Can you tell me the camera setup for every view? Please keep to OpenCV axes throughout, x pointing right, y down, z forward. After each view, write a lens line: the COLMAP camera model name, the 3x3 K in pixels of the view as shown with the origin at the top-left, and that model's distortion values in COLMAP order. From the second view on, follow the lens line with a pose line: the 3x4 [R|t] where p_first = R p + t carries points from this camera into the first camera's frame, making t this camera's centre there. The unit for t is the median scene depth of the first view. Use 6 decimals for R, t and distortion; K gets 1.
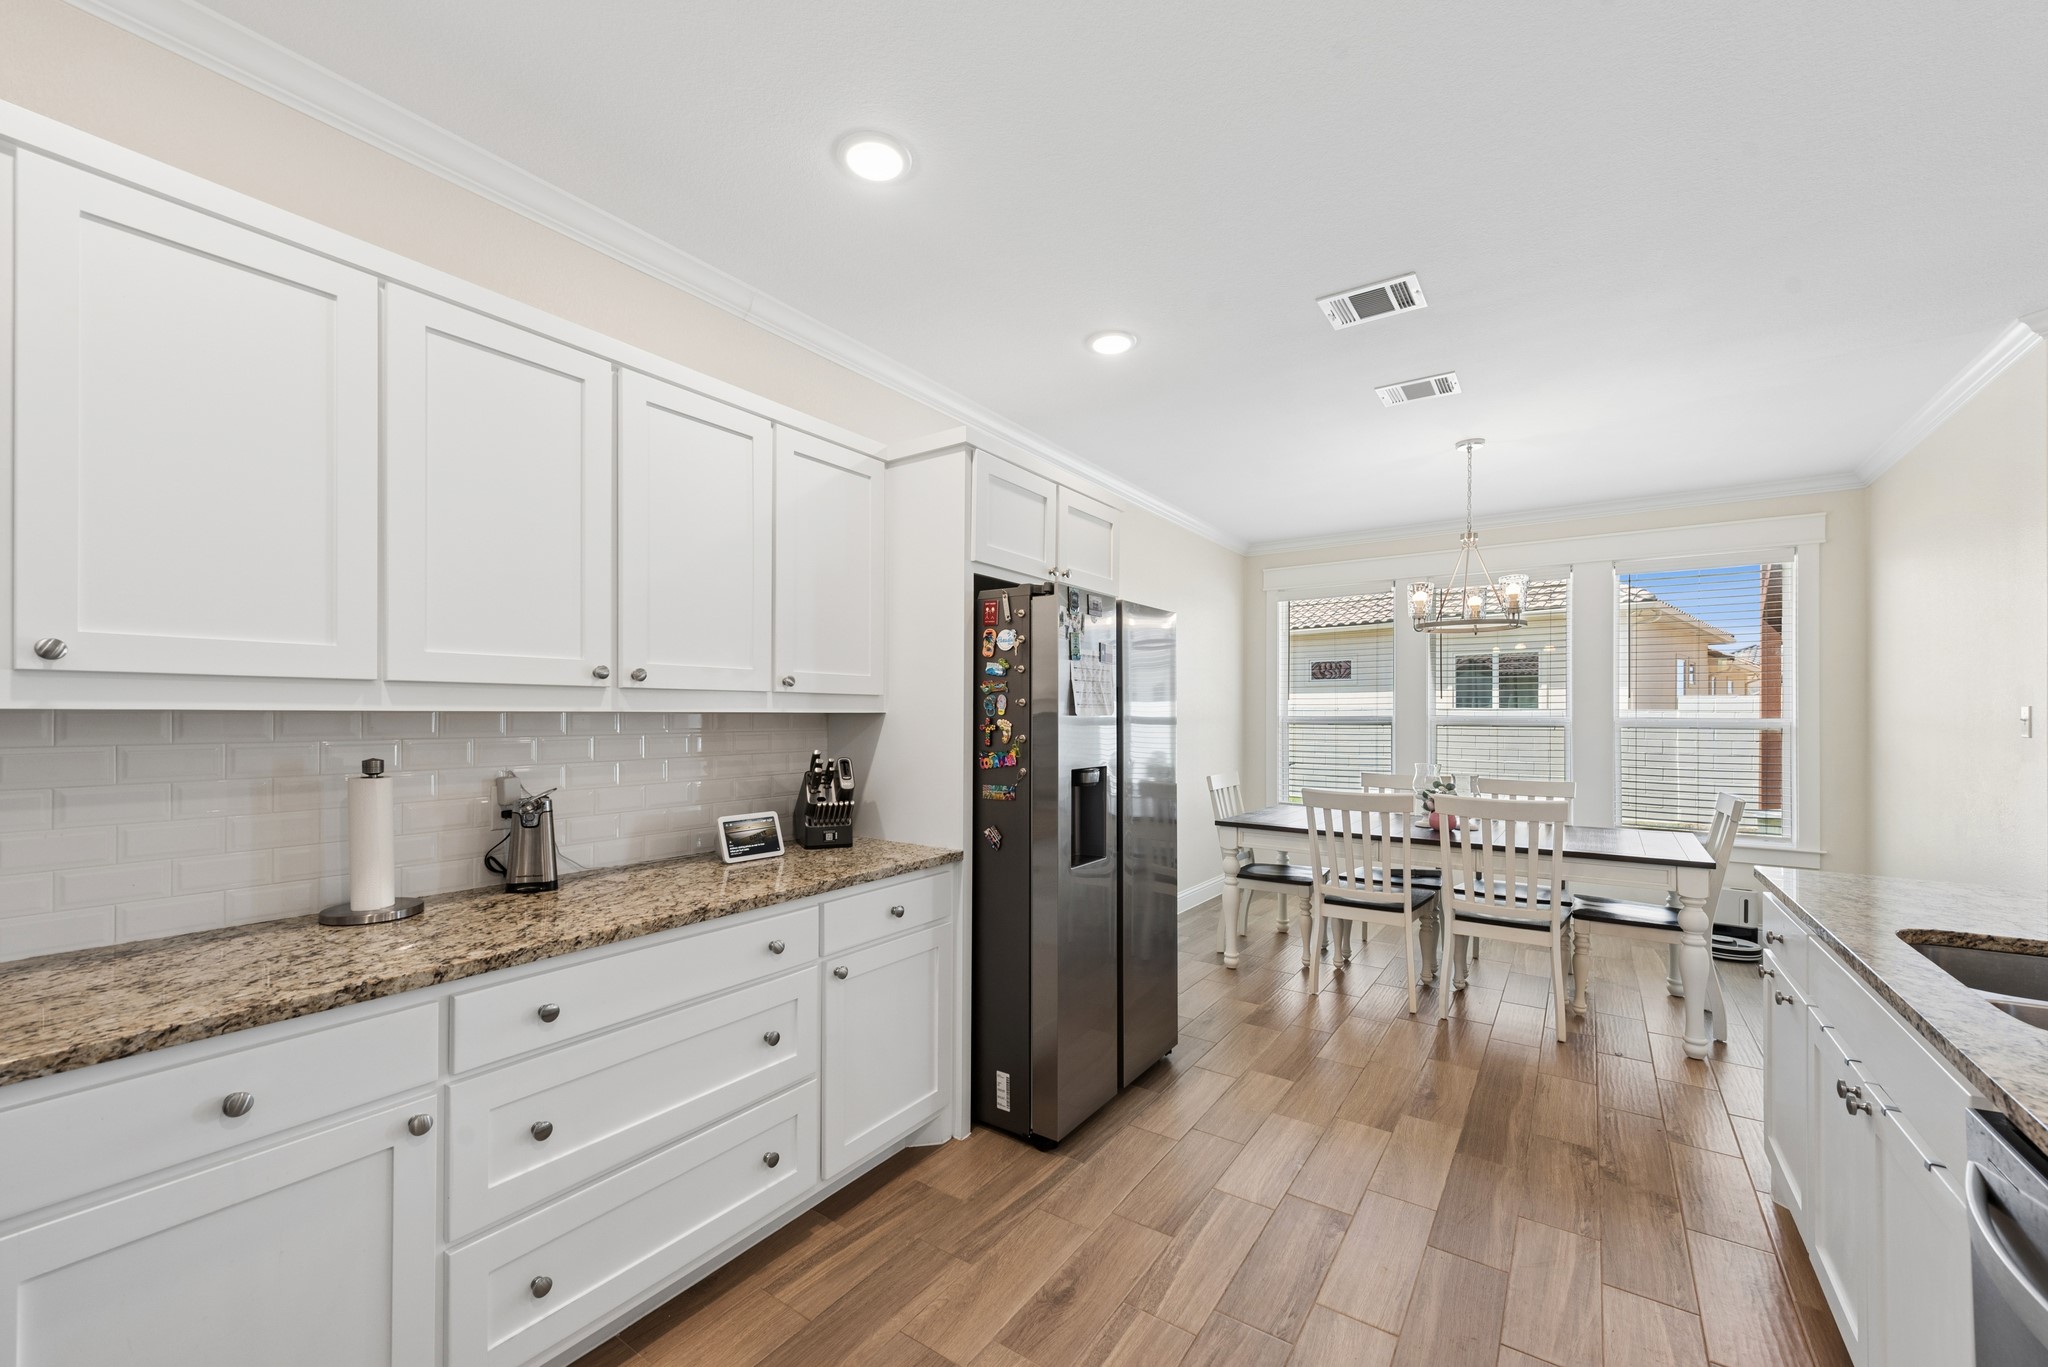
lens RADIAL K [[814.7, 0, 1011.3], [0, 814.7, 711.7], [0, 0, 1]] dist [0.015693, -0.000117]
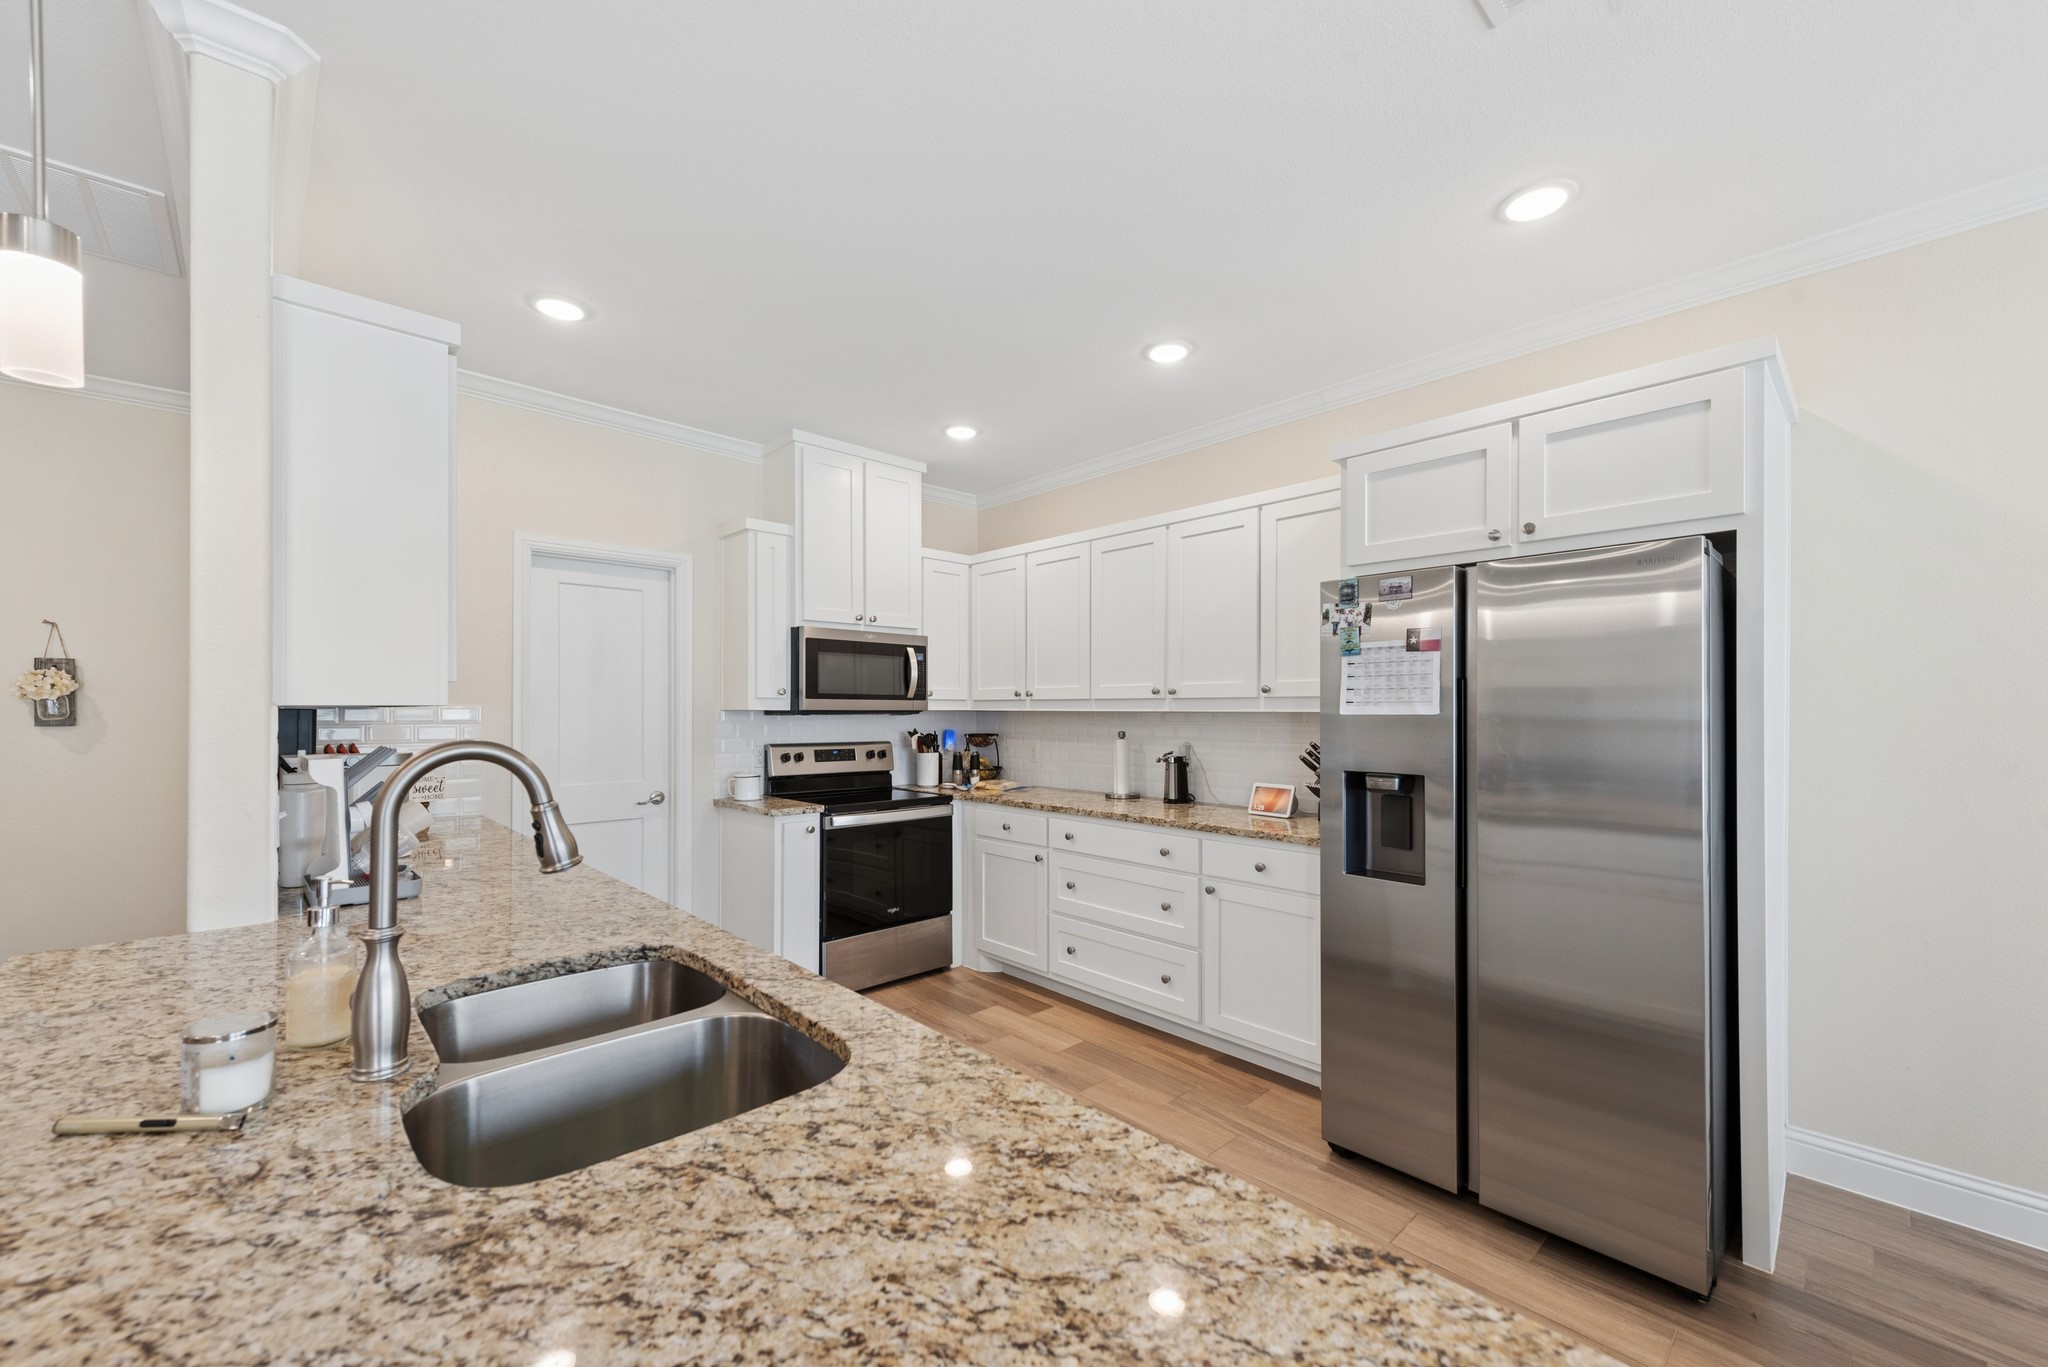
lens RADIAL K [[804.7, 0, 1019.1], [0, 804.7, 706.3], [0, 0, 1]] dist [0.015929, -0.005760]
pose [[-0.204258, -0.009842, -0.978868, 1.069021], [-0.001389, 0.999951, -0.009764, 0.005377], [0.978916, -0.000635, -0.204261, 0.807554]]
